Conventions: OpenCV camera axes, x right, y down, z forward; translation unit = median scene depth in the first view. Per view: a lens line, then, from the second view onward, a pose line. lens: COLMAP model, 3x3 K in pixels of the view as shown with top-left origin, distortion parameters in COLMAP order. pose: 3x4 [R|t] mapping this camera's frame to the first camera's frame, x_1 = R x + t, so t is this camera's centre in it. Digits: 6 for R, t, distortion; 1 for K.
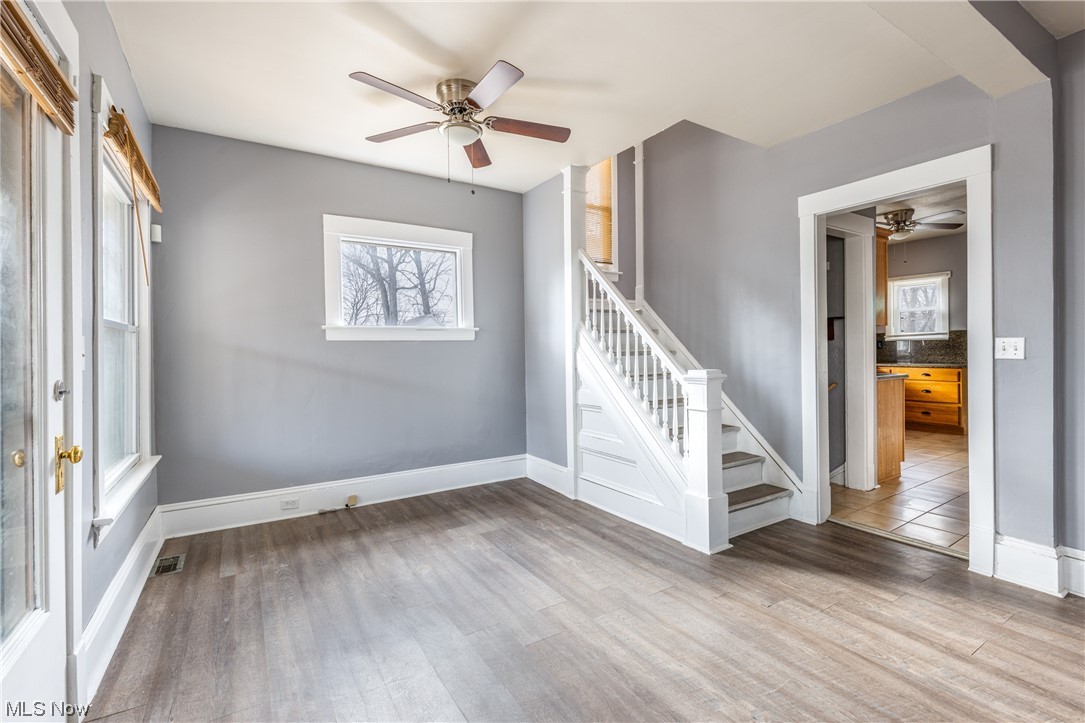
lens RADIAL K [[485.8, 0, 543.4], [0, 485.8, 356.1], [0, 0, 1]] dist [-0.000293, -0.000591]
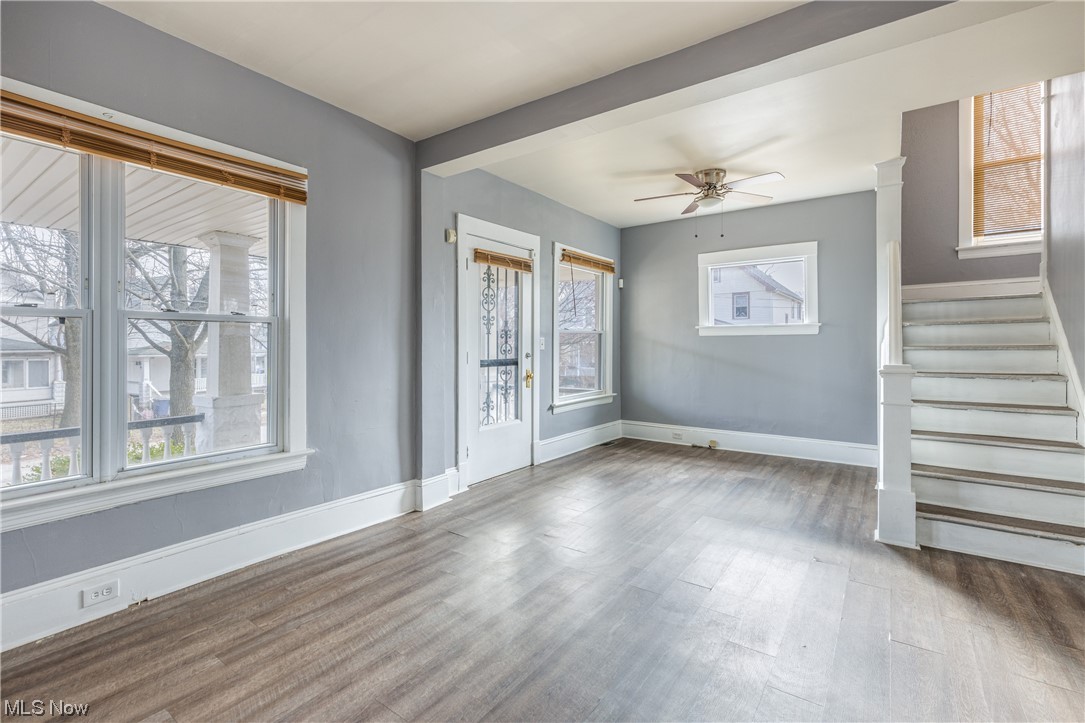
lens RADIAL K [[485.8, 0, 542.5], [0, 485.8, 351.1], [0, 0, 1]] dist [-0.000293, -0.000591]
pose [[0.376529, 0.023431, -0.926109, 0.930835], [-0.012181, 0.999719, 0.020341, -0.010493], [0.926325, 0.003622, 0.376708, -0.051284]]
